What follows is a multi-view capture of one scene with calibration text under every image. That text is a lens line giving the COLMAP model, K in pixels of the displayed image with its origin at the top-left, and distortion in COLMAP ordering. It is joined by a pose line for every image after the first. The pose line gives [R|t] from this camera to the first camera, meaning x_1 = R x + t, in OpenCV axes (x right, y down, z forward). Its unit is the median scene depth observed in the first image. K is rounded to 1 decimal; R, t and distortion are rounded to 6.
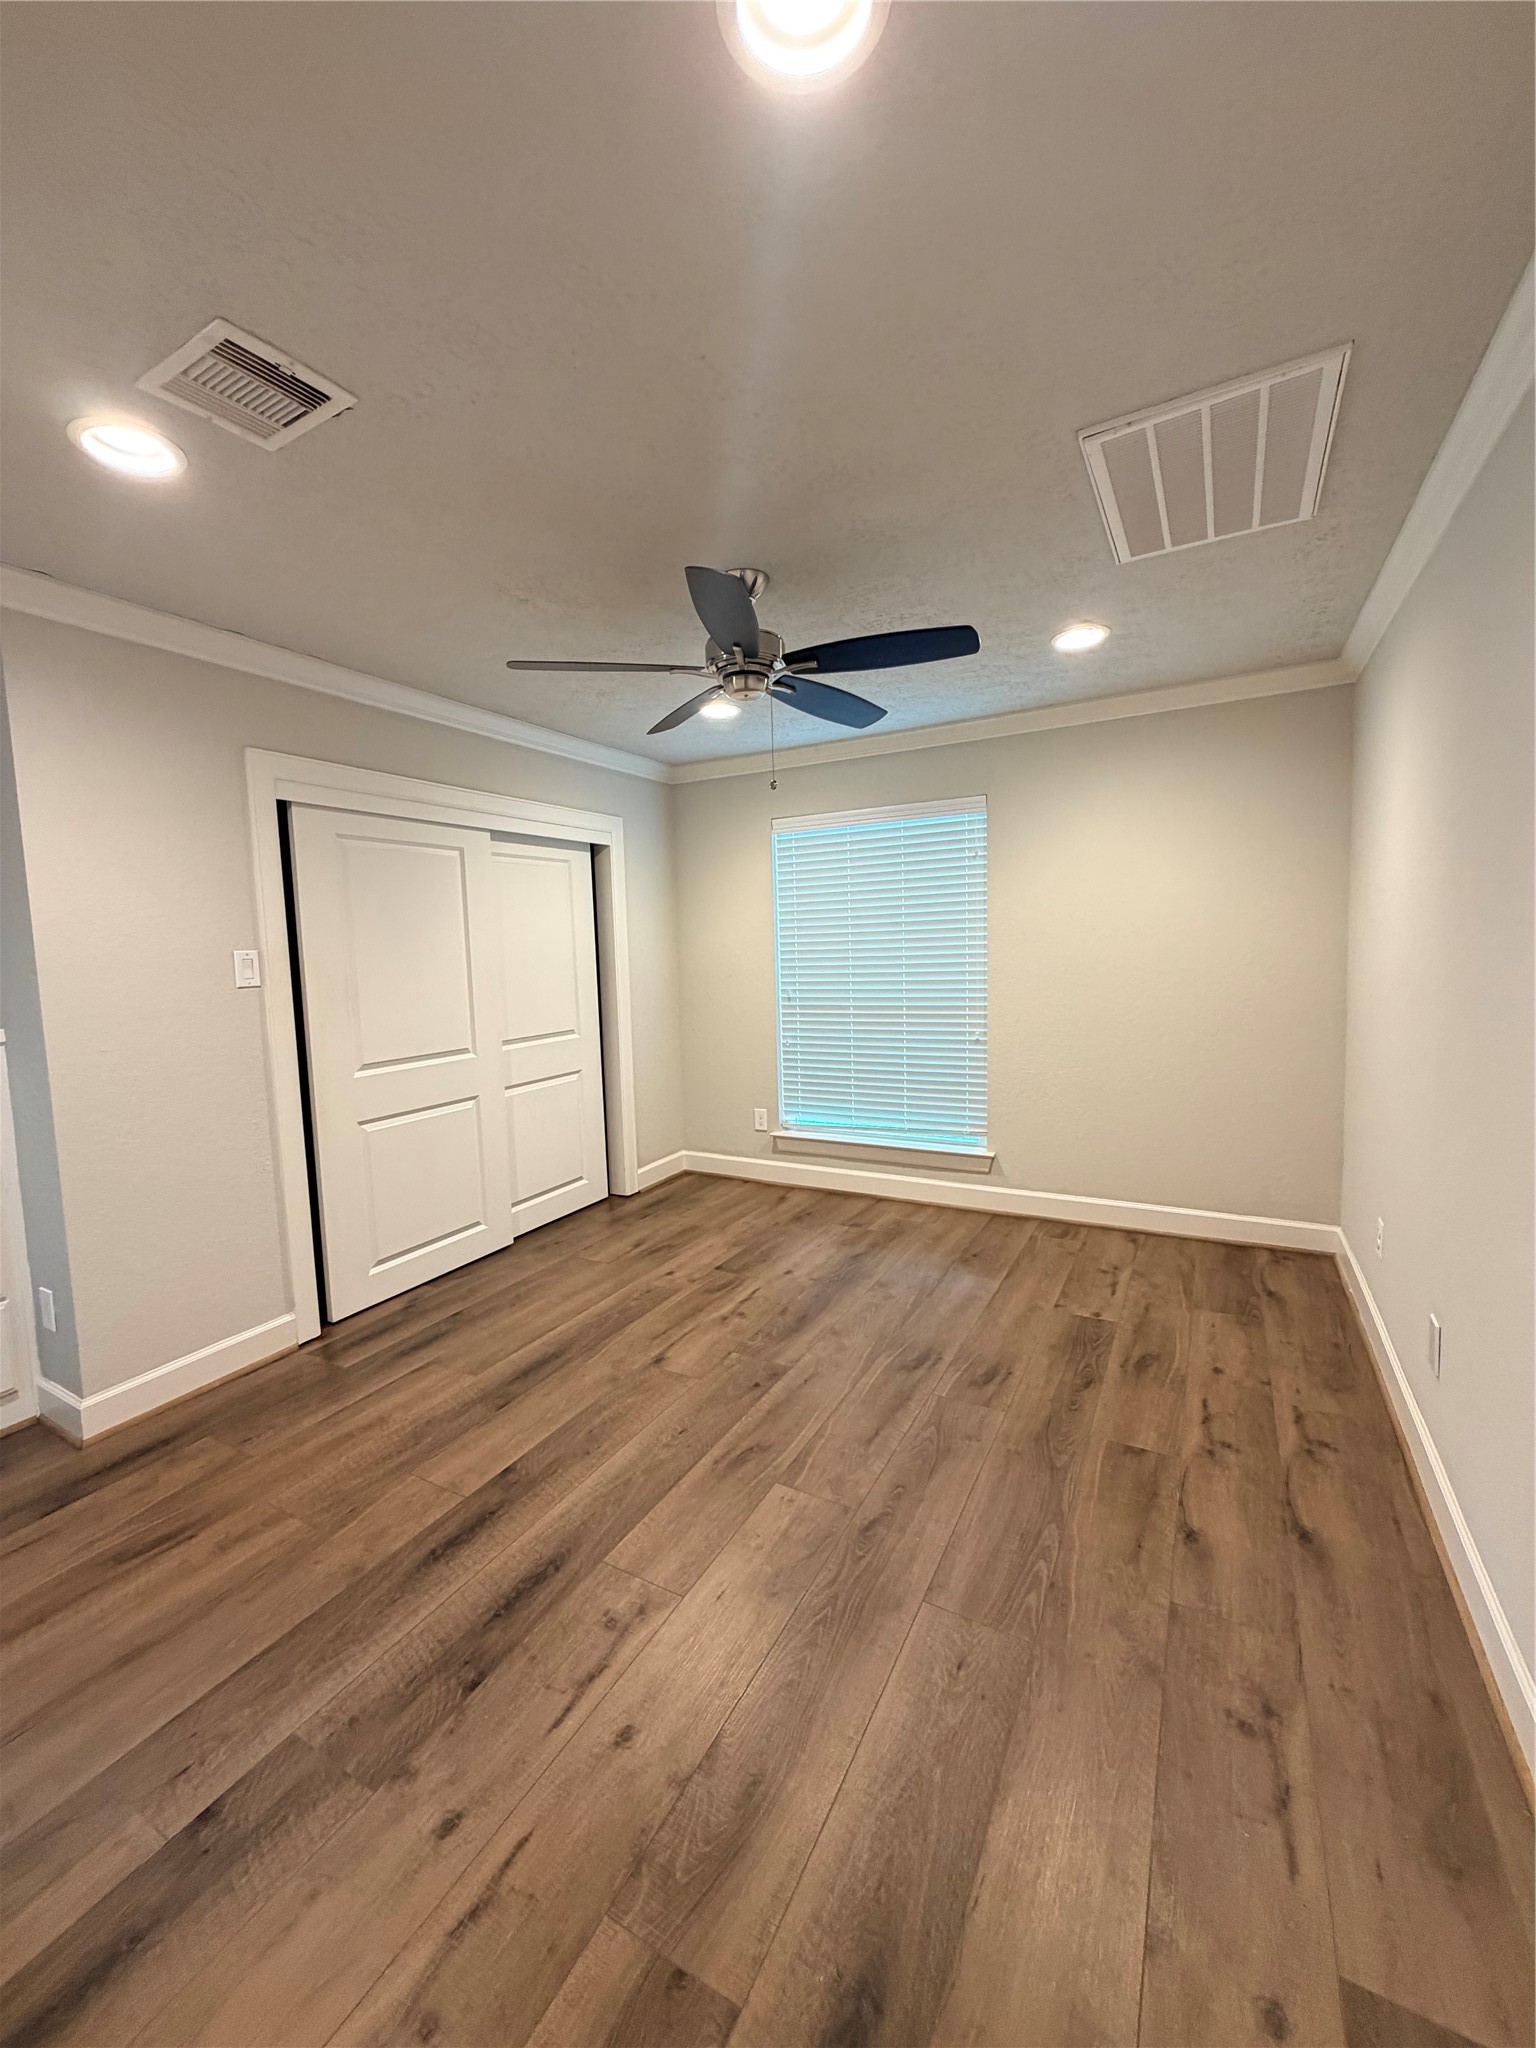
lens RADIAL K [[817.8, 0, 772.9], [0, 817.8, 1030.4], [0, 0, 1]] dist [0.001817, -0.000261]
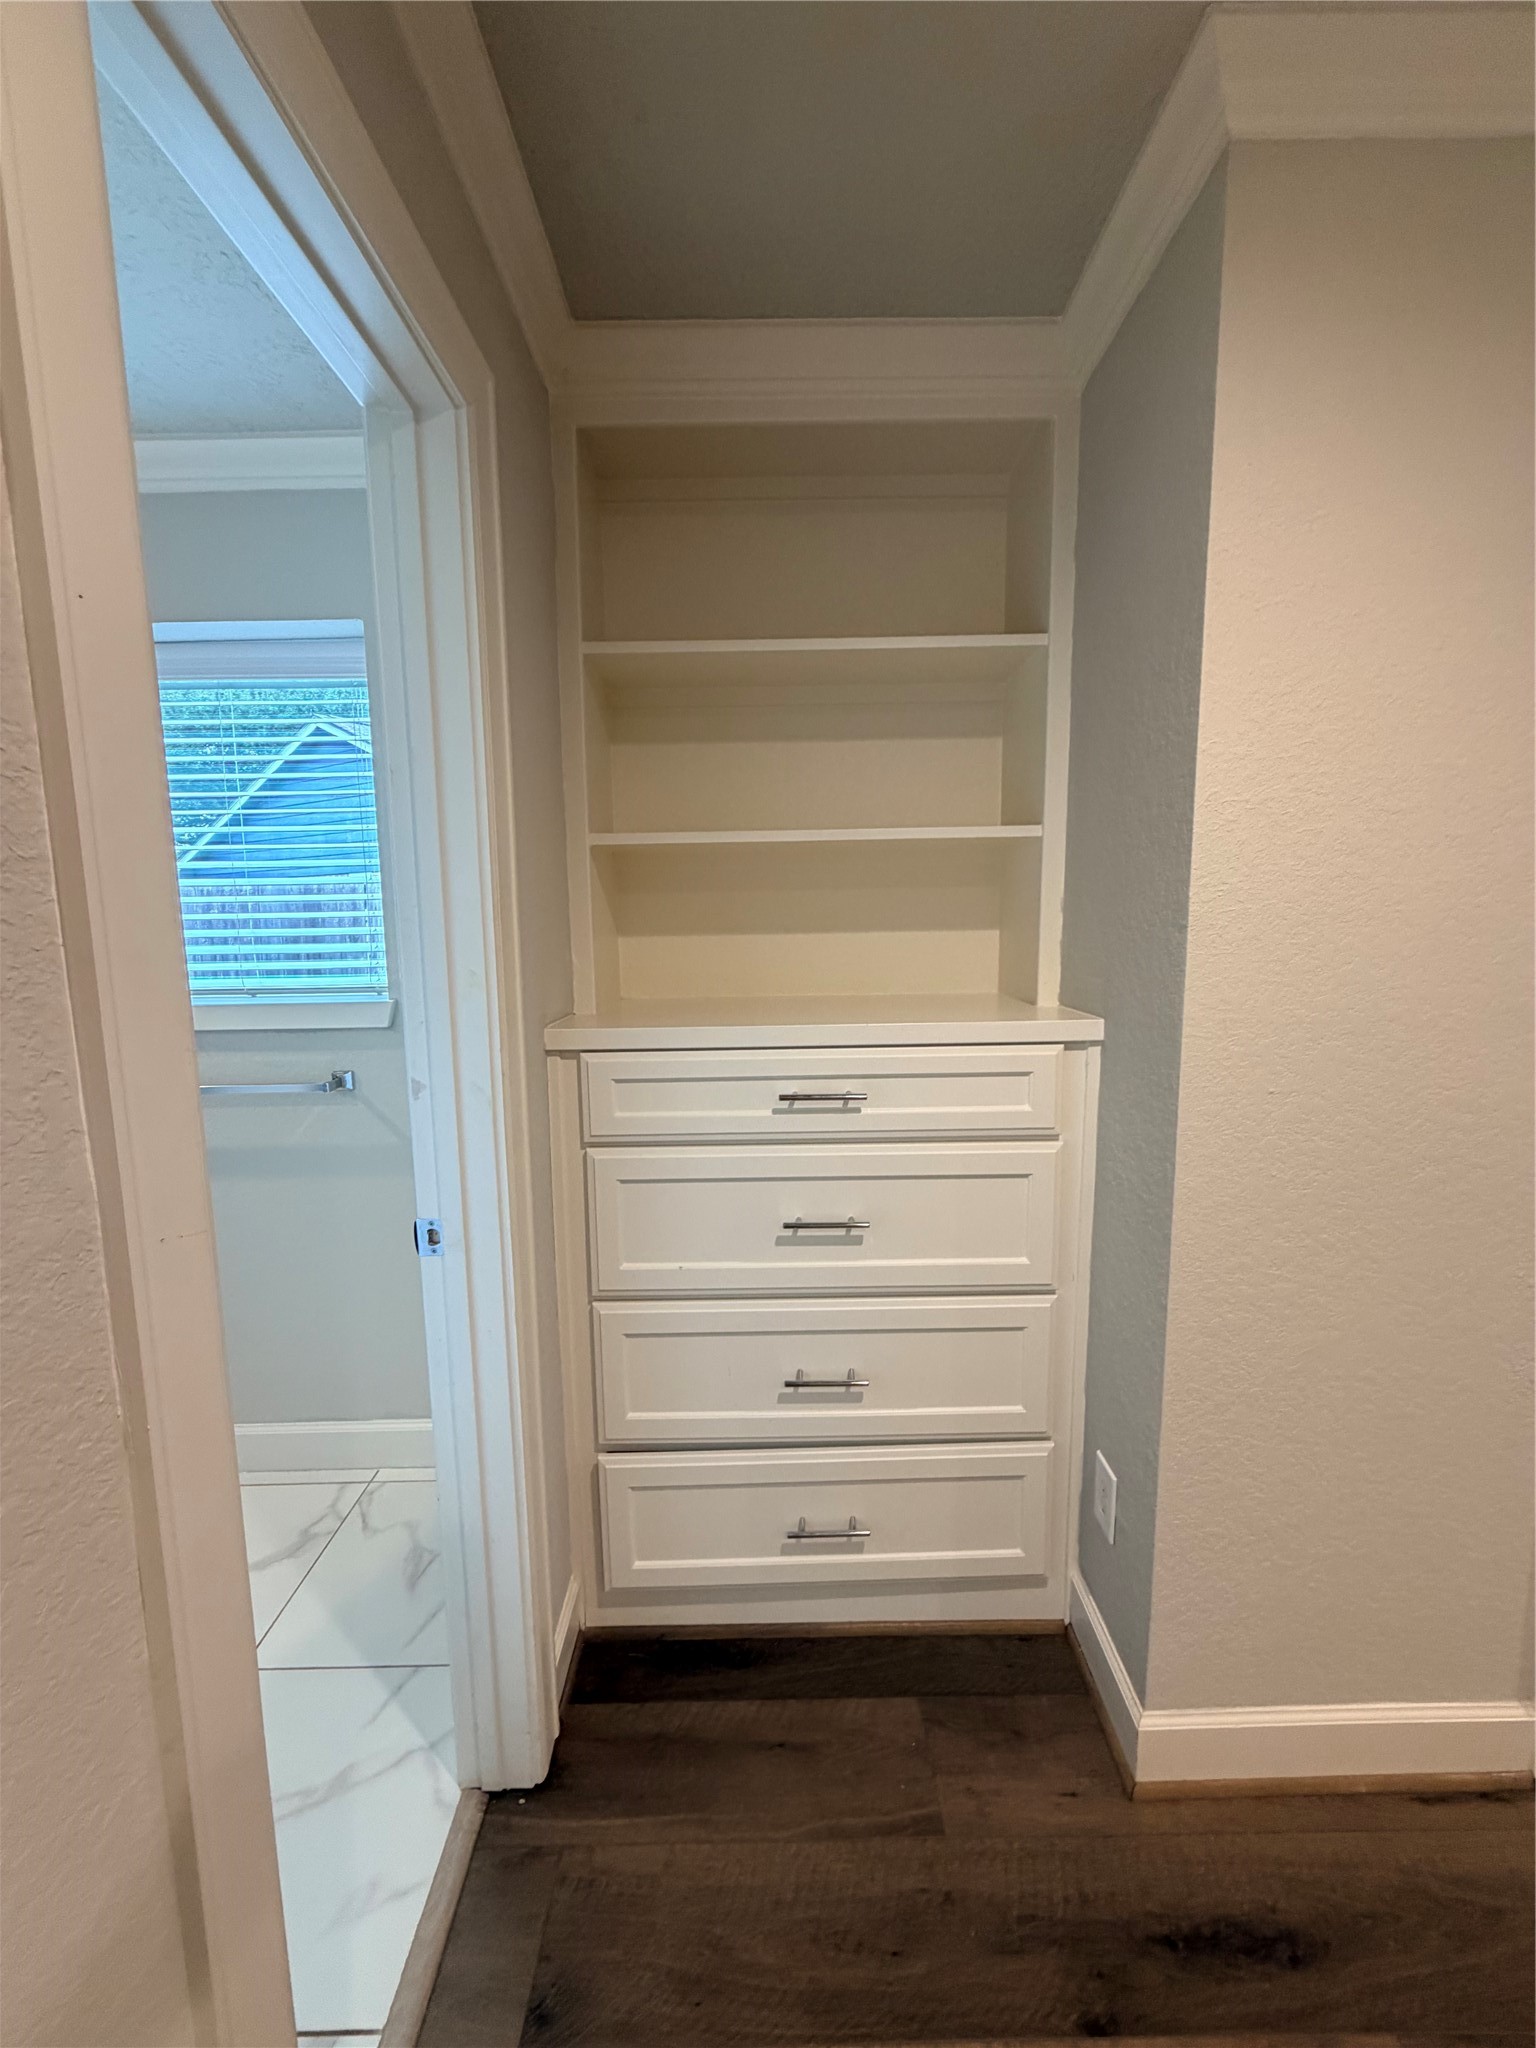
lens RADIAL K [[817.8, 0, 770.6], [0, 817.8, 1019.2], [0, 0, 1]] dist [0.001817, -0.000261]
pose [[0.490100, 0.128517, -0.862140, -0.545525], [-0.083630, 0.991441, 0.100250, -0.040671], [0.867645, 0.022968, 0.496653, 0.497191]]
